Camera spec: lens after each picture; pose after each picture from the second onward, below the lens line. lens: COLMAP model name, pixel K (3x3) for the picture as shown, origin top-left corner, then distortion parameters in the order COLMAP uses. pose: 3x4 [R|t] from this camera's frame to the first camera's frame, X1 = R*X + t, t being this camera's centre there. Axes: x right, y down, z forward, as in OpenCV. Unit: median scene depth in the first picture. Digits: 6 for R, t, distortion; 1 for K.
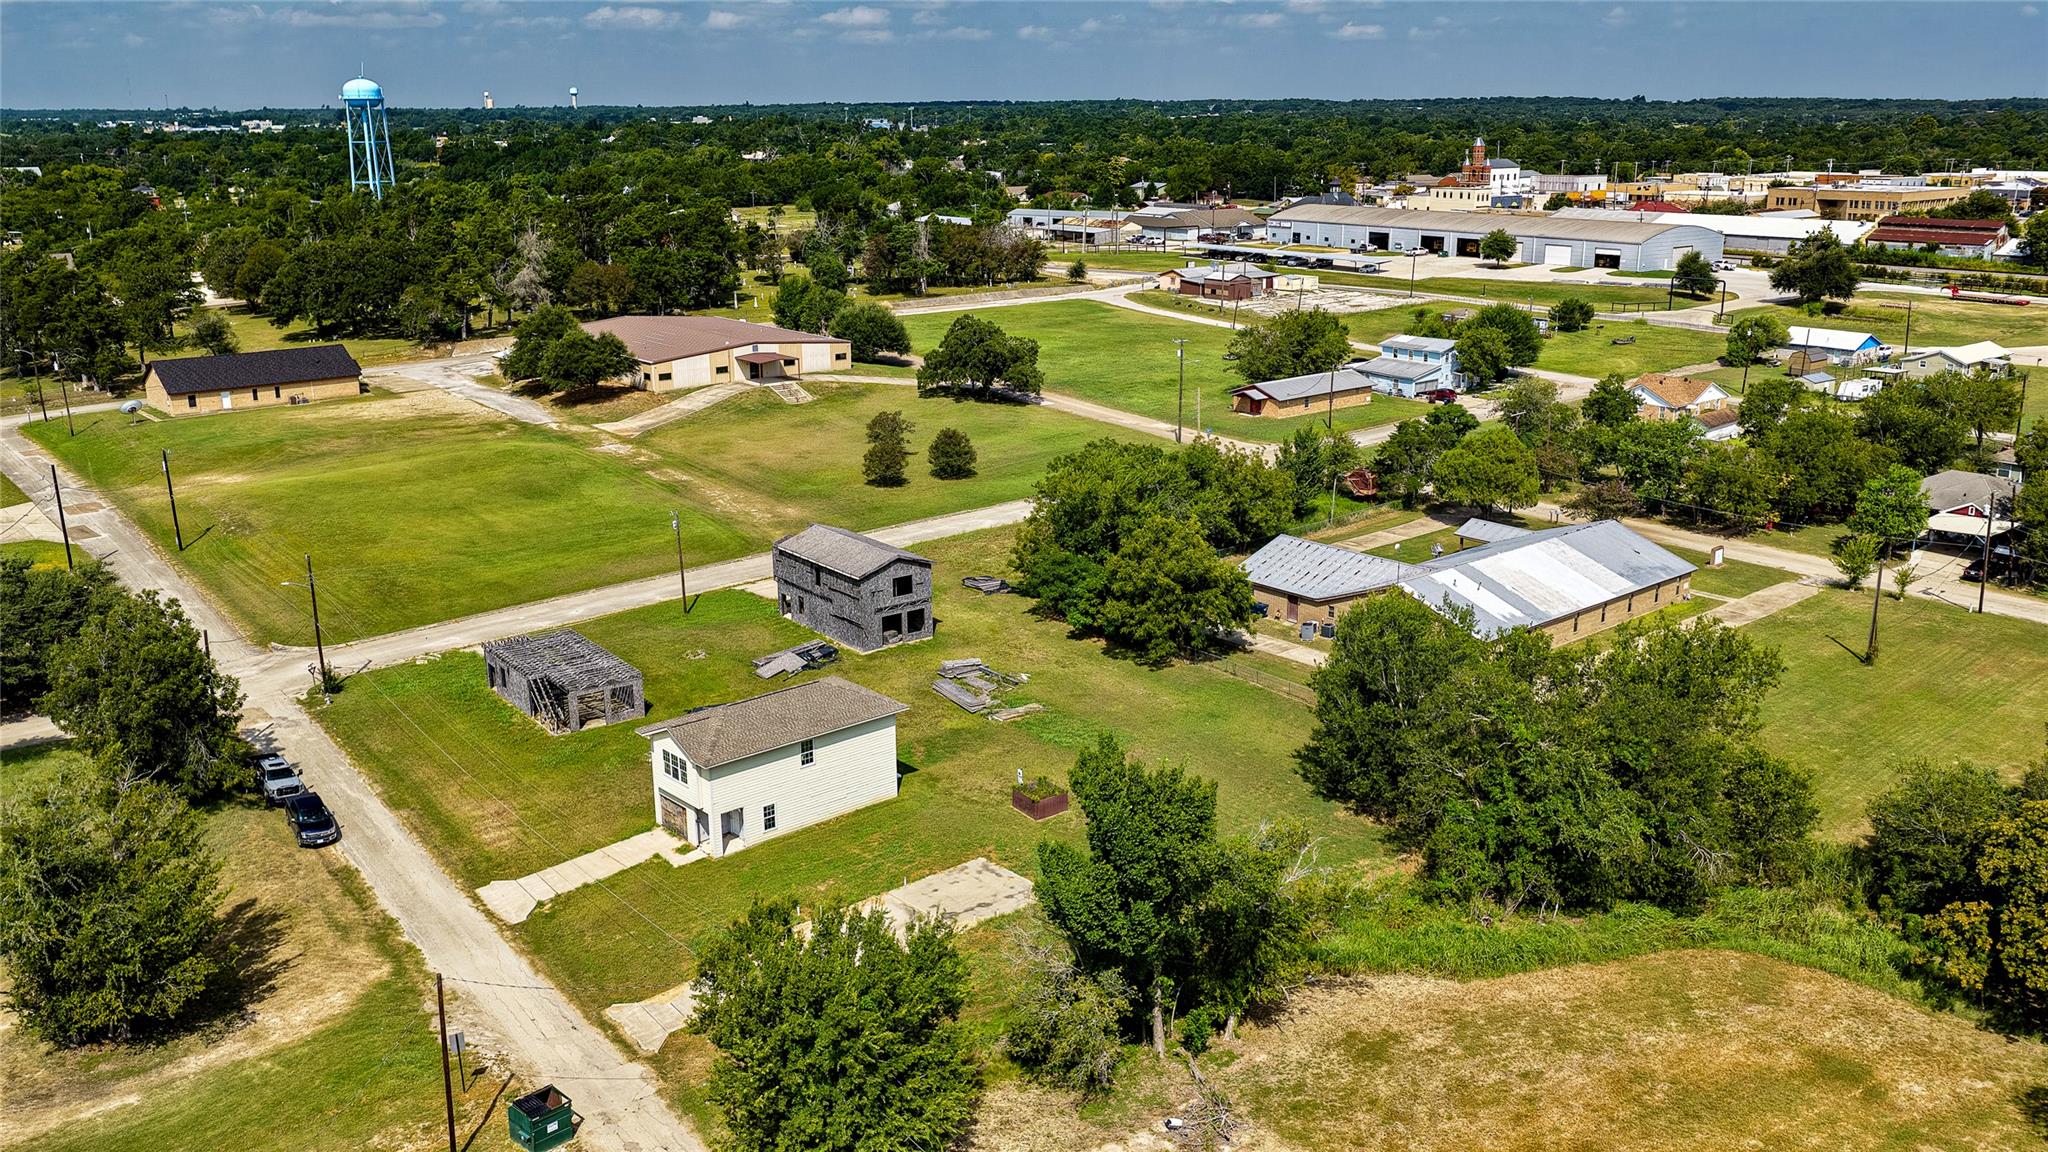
lens RADIAL K [[1700.7, 0, 1029.6], [0, 1700.7, 574.4], [0, 0, 1]] dist [-0.020152, 0.043253]
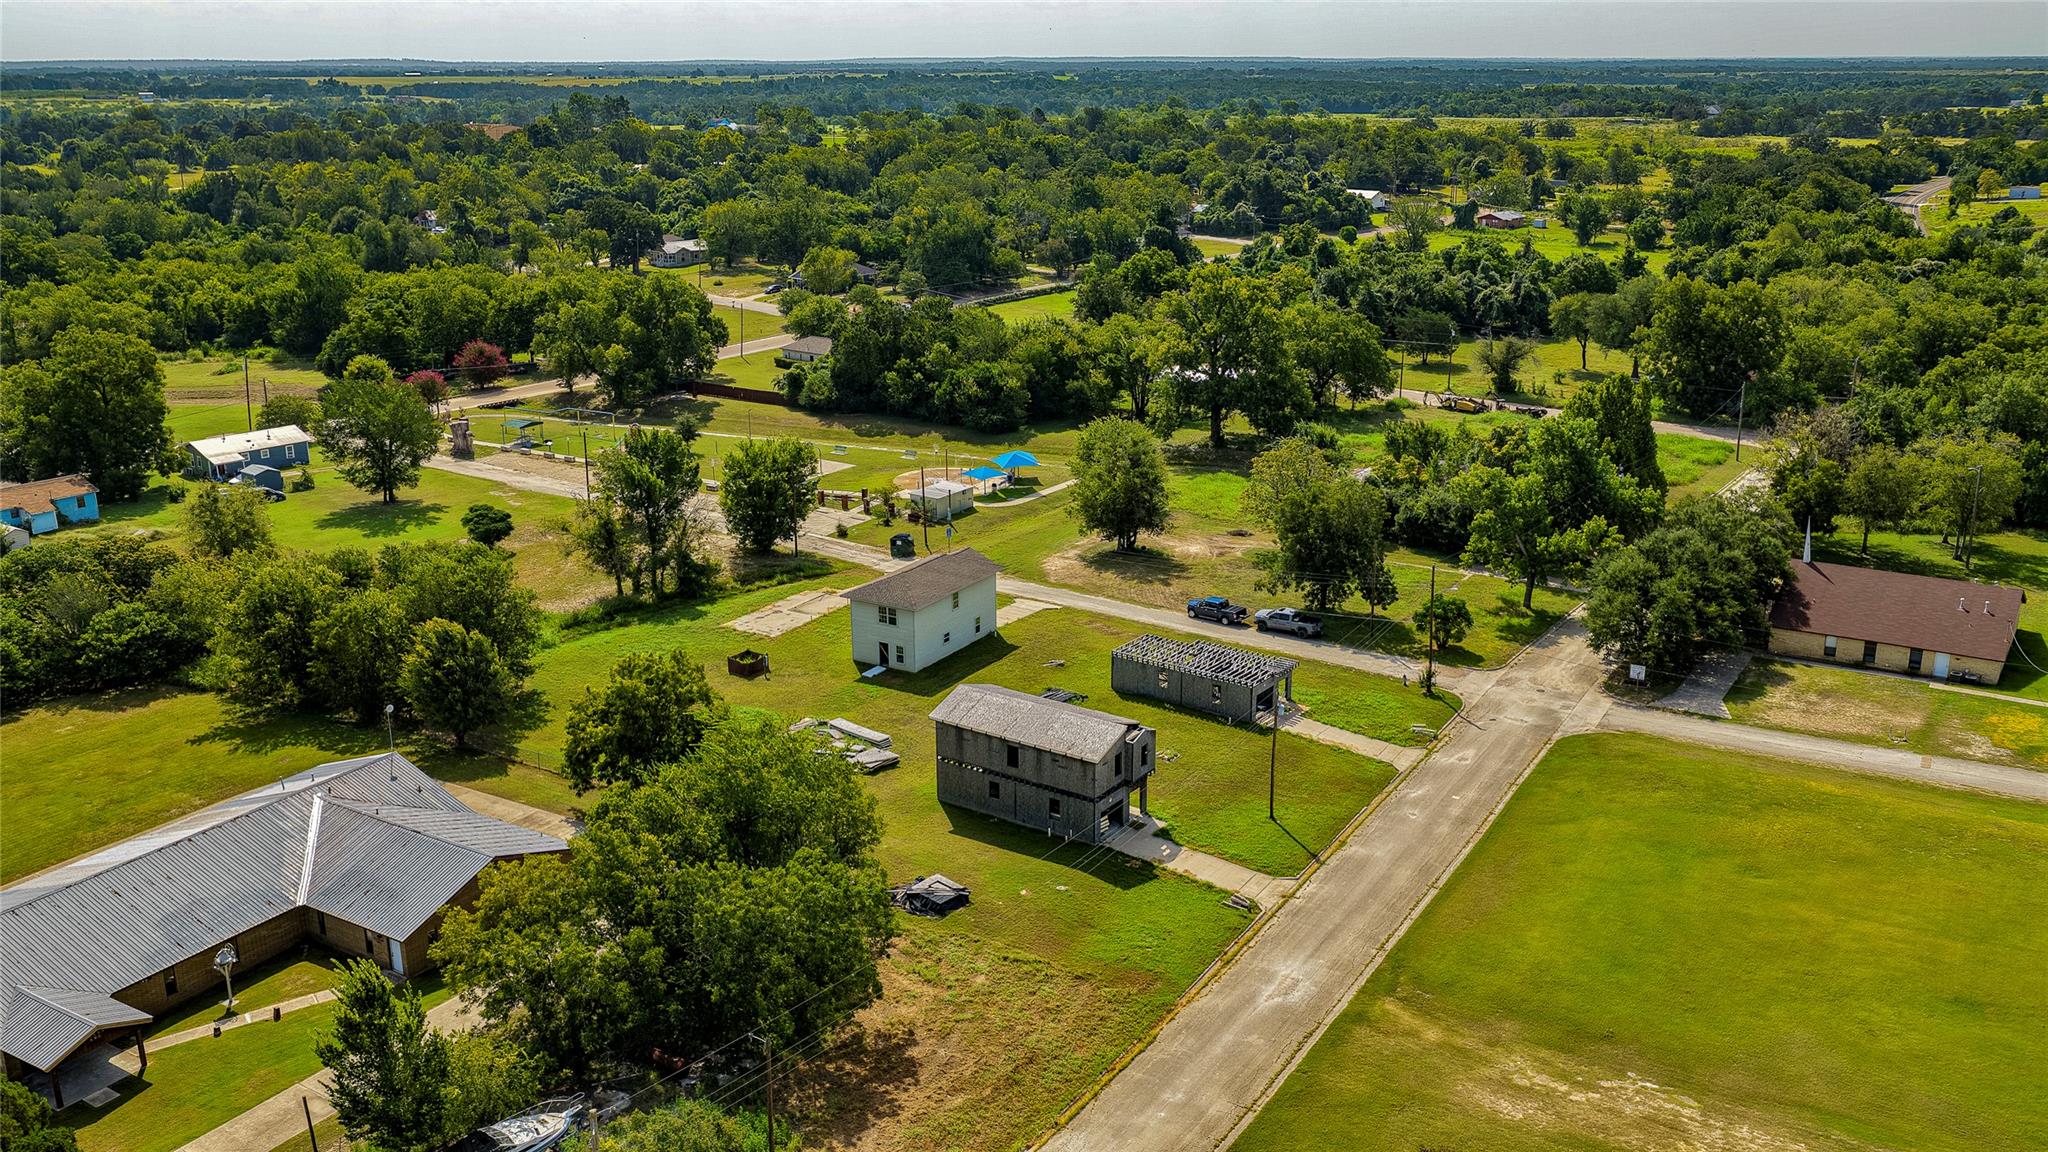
lens RADIAL K [[1700.7, 0, 1029.6], [0, 1700.7, 574.4], [0, 0, 1]] dist [-0.020152, 0.043253]
pose [[-0.954614, 0.098692, -0.281021, 0.122831], [-0.066800, 0.848530, 0.524914, -0.486950], [0.290260, 0.519862, -0.803426, 1.541433]]
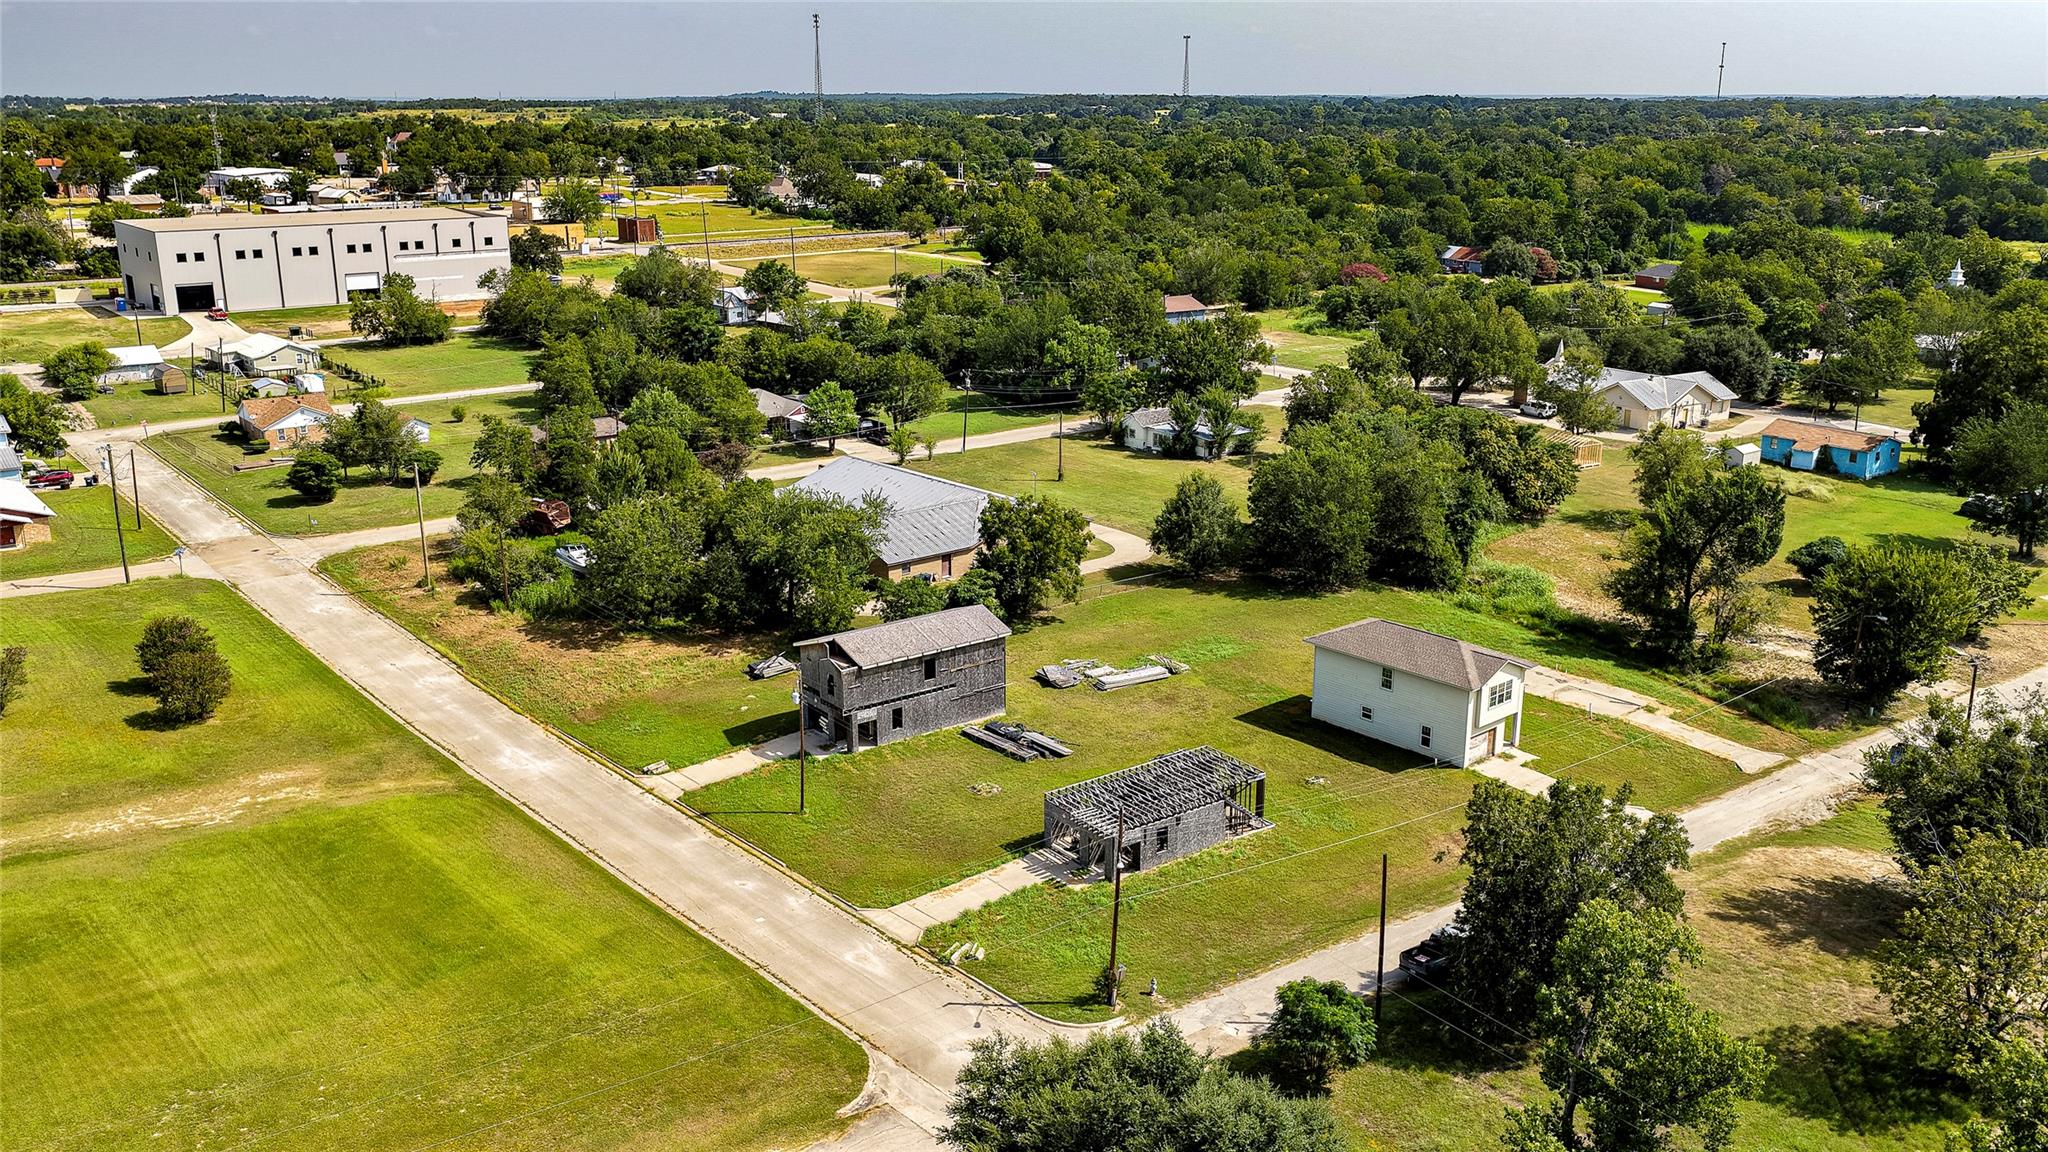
lens RADIAL K [[1700.7, 0, 1029.6], [0, 1700.7, 574.4], [0, 0, 1]] dist [-0.020152, 0.043253]
pose [[0.004195, -0.266656, 0.963783, -0.890173], [0.266569, 0.929215, 0.255931, -0.237029], [-0.963807, 0.255841, 0.074980, 0.810782]]
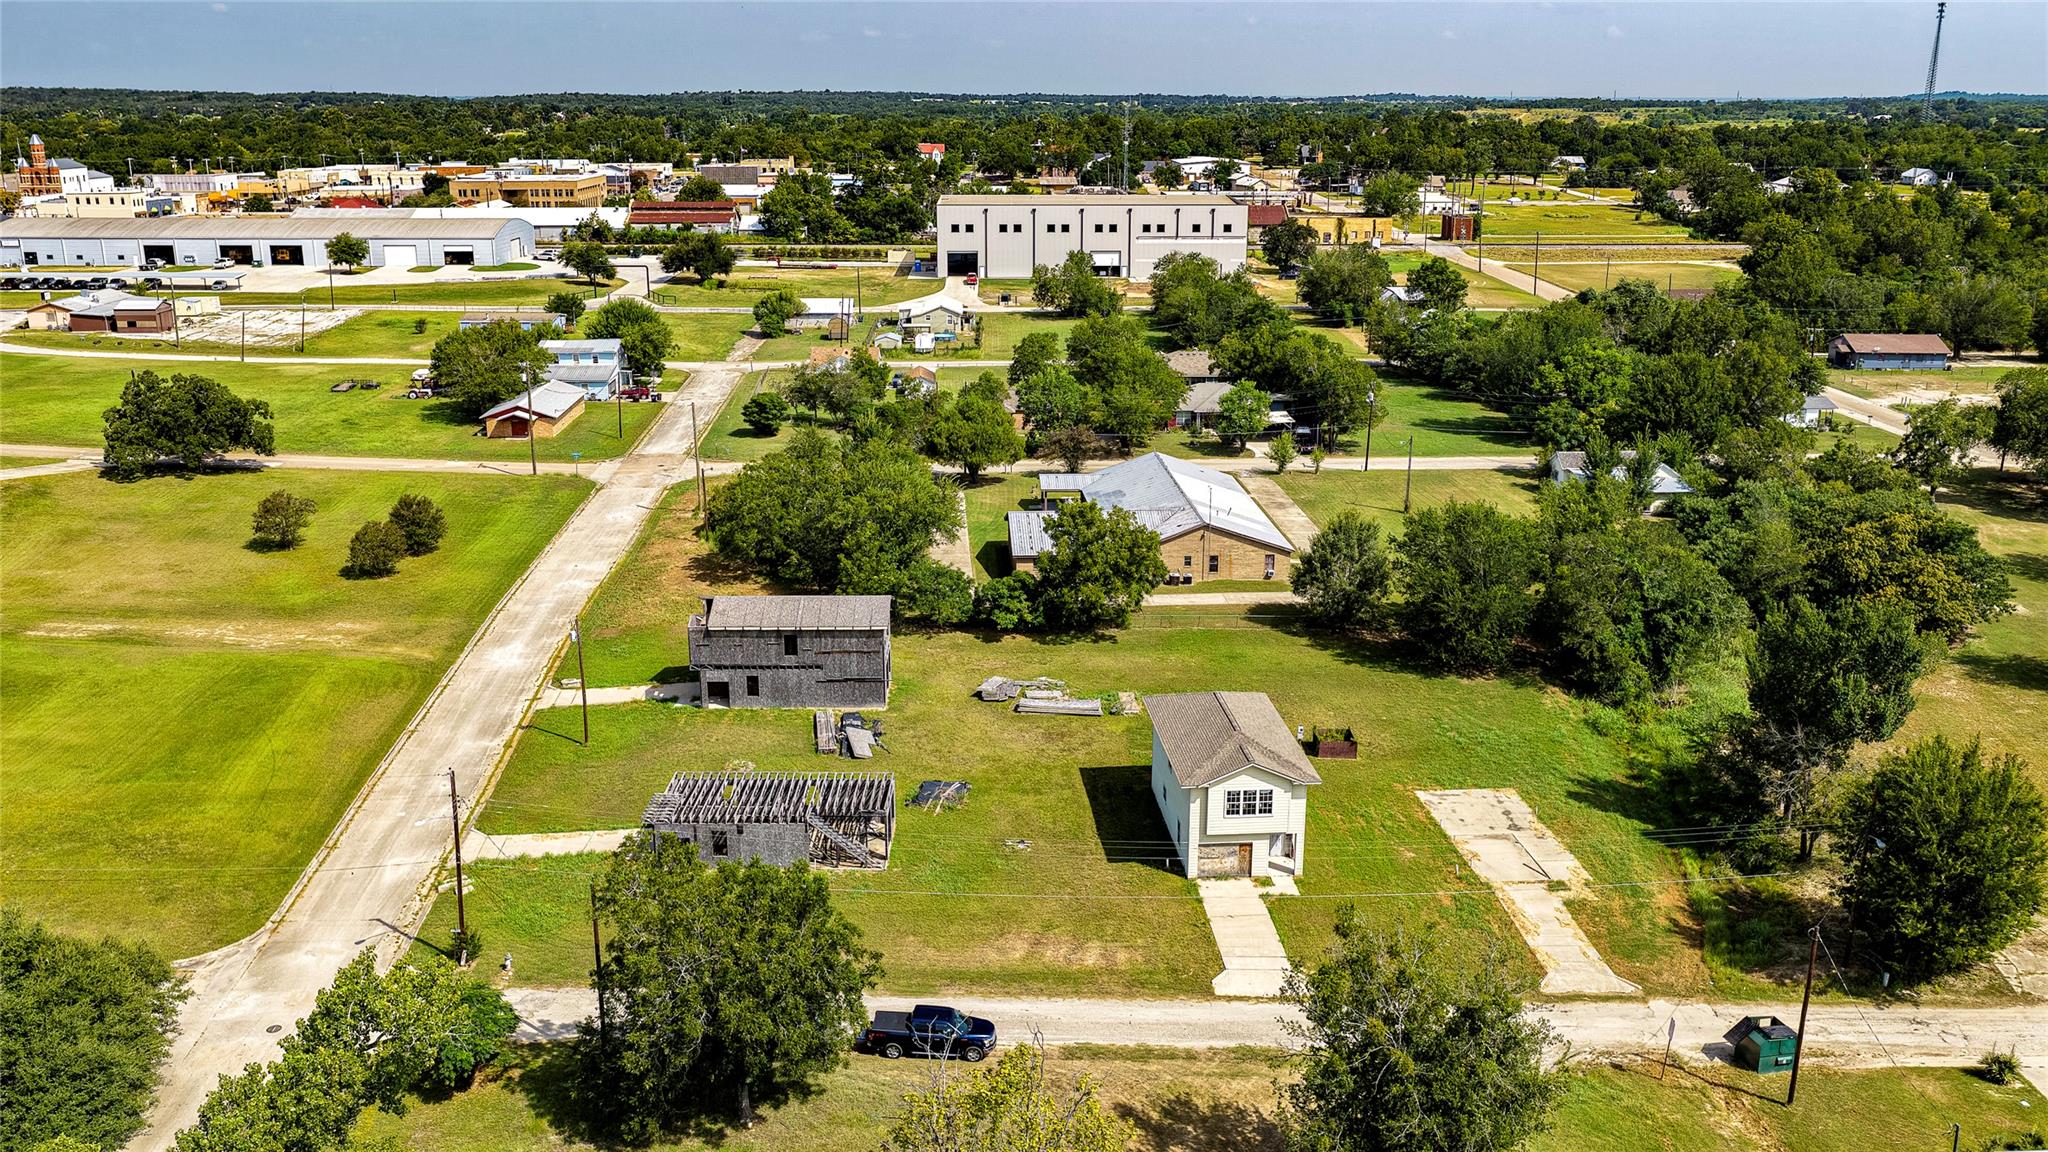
lens RADIAL K [[1700.7, 0, 1029.6], [0, 1700.7, 574.4], [0, 0, 1]] dist [-0.020152, 0.043253]
pose [[0.601373, -0.211079, 0.770582, -0.673219], [0.207501, 0.972638, 0.104489, -0.094032], [-0.771553, 0.097060, 0.628718, 0.320192]]
